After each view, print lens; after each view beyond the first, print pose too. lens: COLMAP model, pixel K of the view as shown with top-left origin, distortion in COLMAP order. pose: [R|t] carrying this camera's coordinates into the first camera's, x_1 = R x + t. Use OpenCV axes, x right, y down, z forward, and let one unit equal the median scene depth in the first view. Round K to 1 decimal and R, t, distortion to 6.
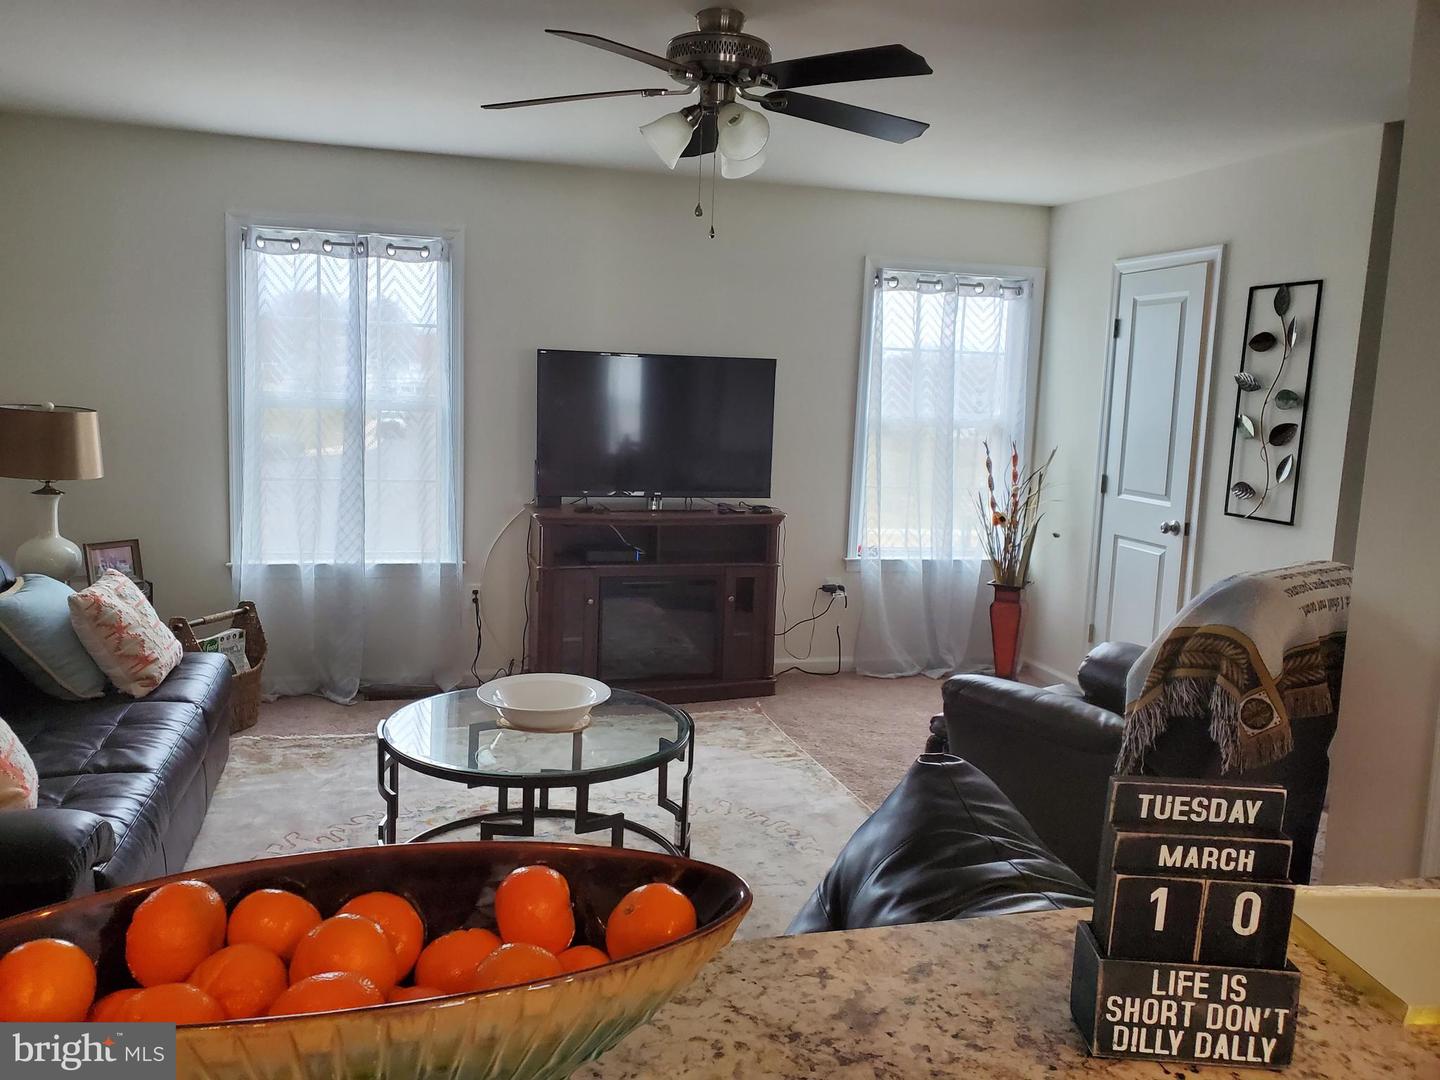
lens RADIAL K [[1125.9, 0, 720.1], [0, 1125.9, 522.9], [0, 0, 1]] dist [0.070287, -0.095015]
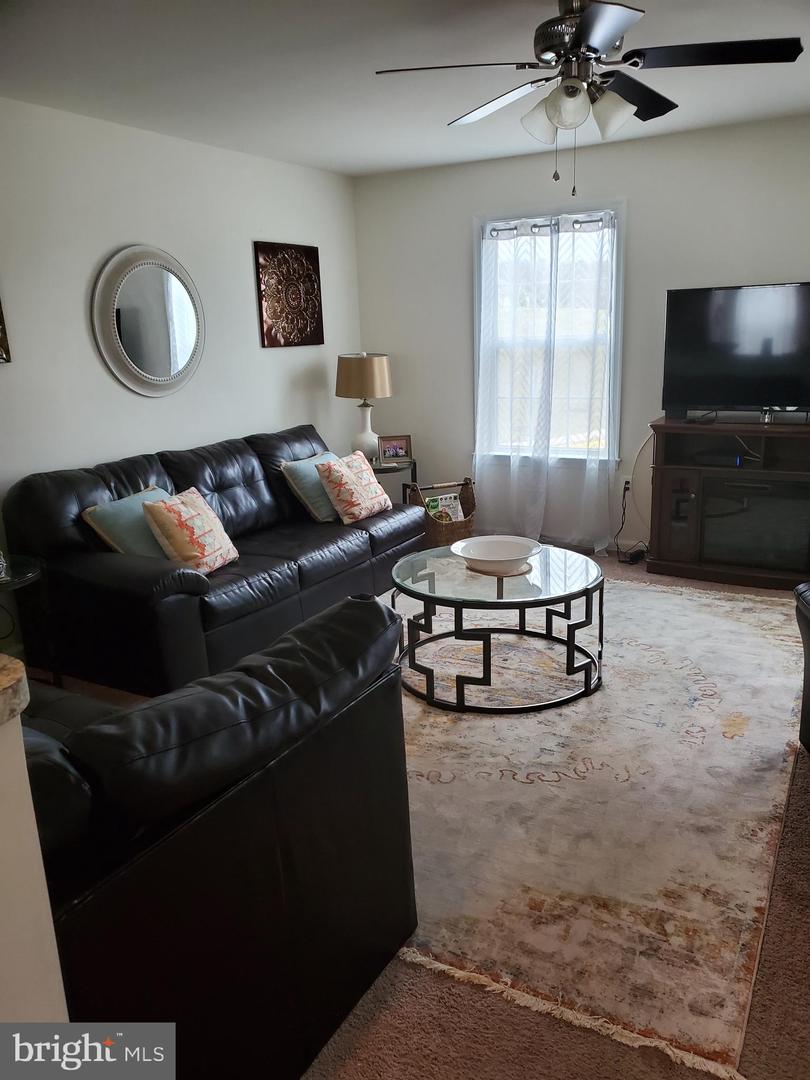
lens RADIAL K [[844.4, 0, 400.6], [0, 844.4, 553.0], [0, 0, 1]] dist [0.070287, -0.095015]
pose [[0.704720, 0.126417, -0.698132, 0.325358], [-0.026321, 0.987979, 0.152332, -0.002736], [0.708997, -0.088976, 0.699576, 0.105123]]
